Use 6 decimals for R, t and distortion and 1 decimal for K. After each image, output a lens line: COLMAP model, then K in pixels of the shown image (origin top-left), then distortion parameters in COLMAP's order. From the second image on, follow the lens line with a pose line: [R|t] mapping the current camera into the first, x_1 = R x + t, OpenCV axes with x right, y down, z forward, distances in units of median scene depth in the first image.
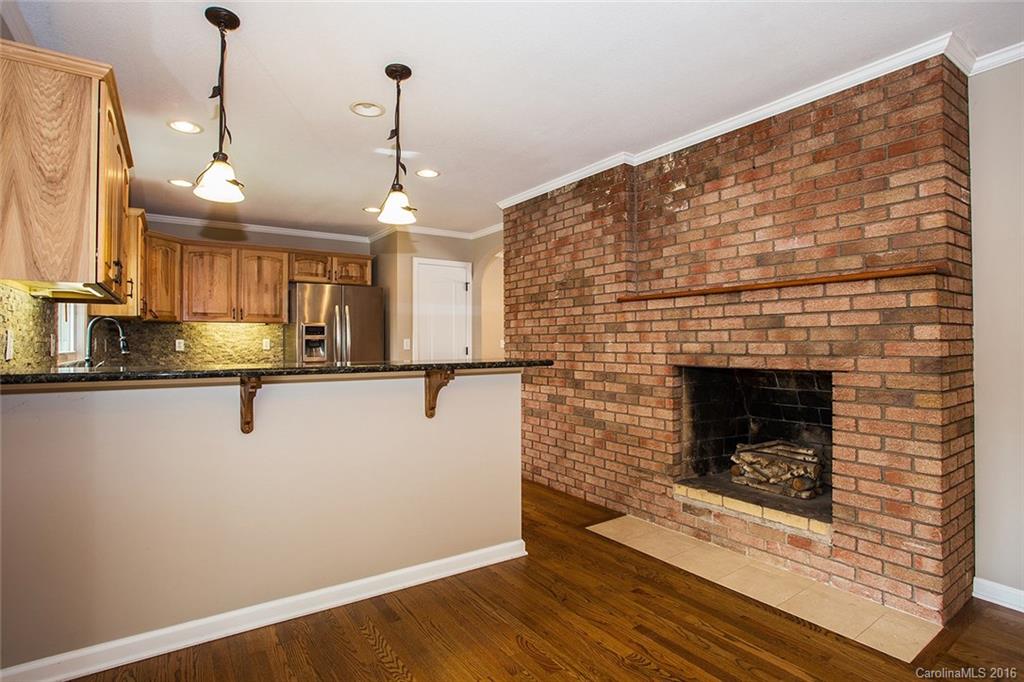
lens RADIAL K [[507.8, 0, 512.2], [0, 507.8, 336.1], [0, 0, 1]] dist [-0.062783, 0.024173]
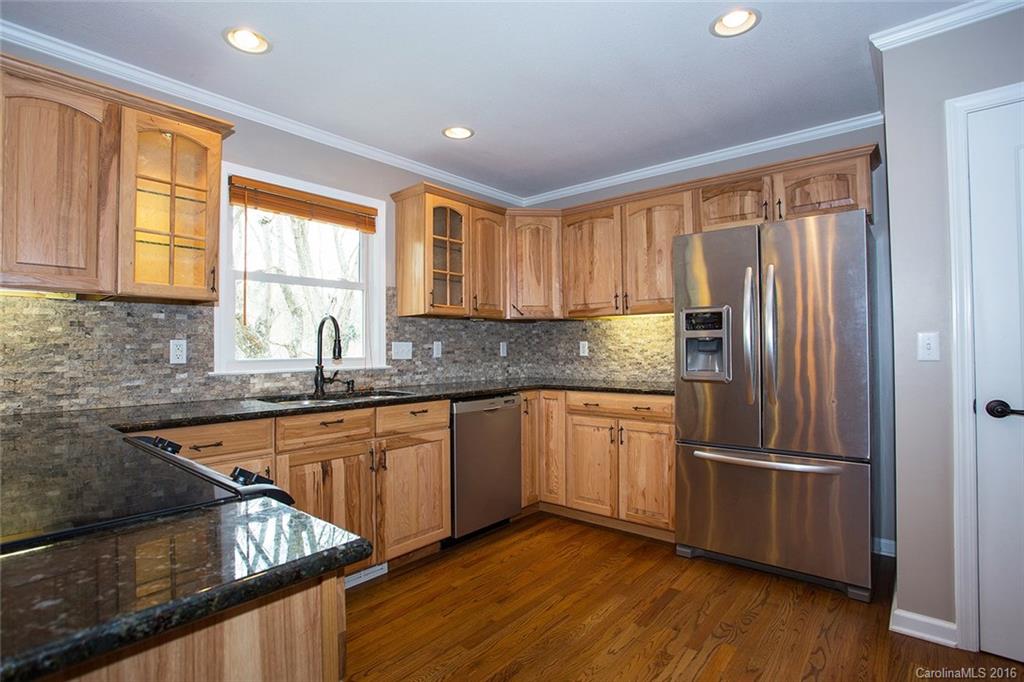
lens RADIAL K [[507.8, 0, 512.2], [0, 507.8, 336.1], [0, 0, 1]] dist [-0.062783, 0.024173]
pose [[0.256788, -0.020685, -0.966246, 0.065733], [0.020773, 0.999658, -0.015879, 0.009308], [0.966245, -0.015994, 0.257130, 0.711220]]
